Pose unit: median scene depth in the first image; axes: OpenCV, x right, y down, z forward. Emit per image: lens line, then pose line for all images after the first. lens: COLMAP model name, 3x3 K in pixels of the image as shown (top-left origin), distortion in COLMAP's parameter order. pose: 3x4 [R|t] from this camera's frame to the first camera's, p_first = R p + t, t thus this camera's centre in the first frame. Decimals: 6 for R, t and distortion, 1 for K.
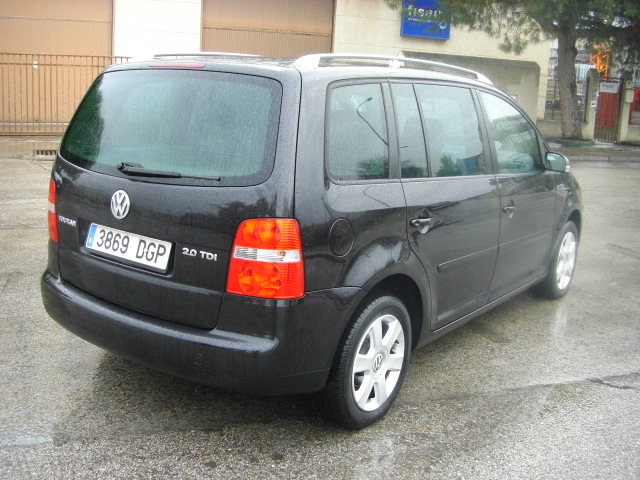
lens RADIAL K [[712.7, 0, 320.0], [0, 712.7, 240.0], [0, 0, 1]] dist [-0.159469, 0.063427]
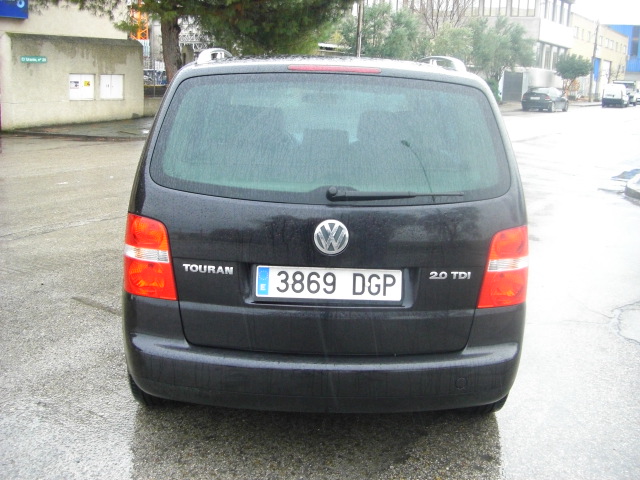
lens RADIAL K [[712.7, 0, 320.0], [0, 712.7, 240.0], [0, 0, 1]] dist [-0.159469, 0.063427]
pose [[0.796564, -0.154849, 0.584387, -0.798822], [0.134793, 0.987798, 0.078010, -0.115906], [-0.589336, 0.016631, 0.807717, 0.320292]]
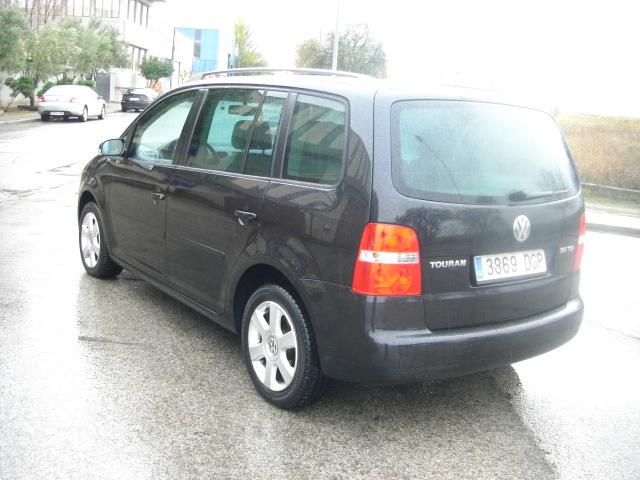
lens RADIAL K [[712.7, 0, 320.0], [0, 712.7, 240.0], [0, 0, 1]] dist [-0.159469, 0.063427]
pose [[0.309516, -0.210926, 0.927205, -1.429995], [0.156404, 0.973100, 0.169156, -0.272904], [-0.937943, 0.092662, 0.334180, 0.934148]]
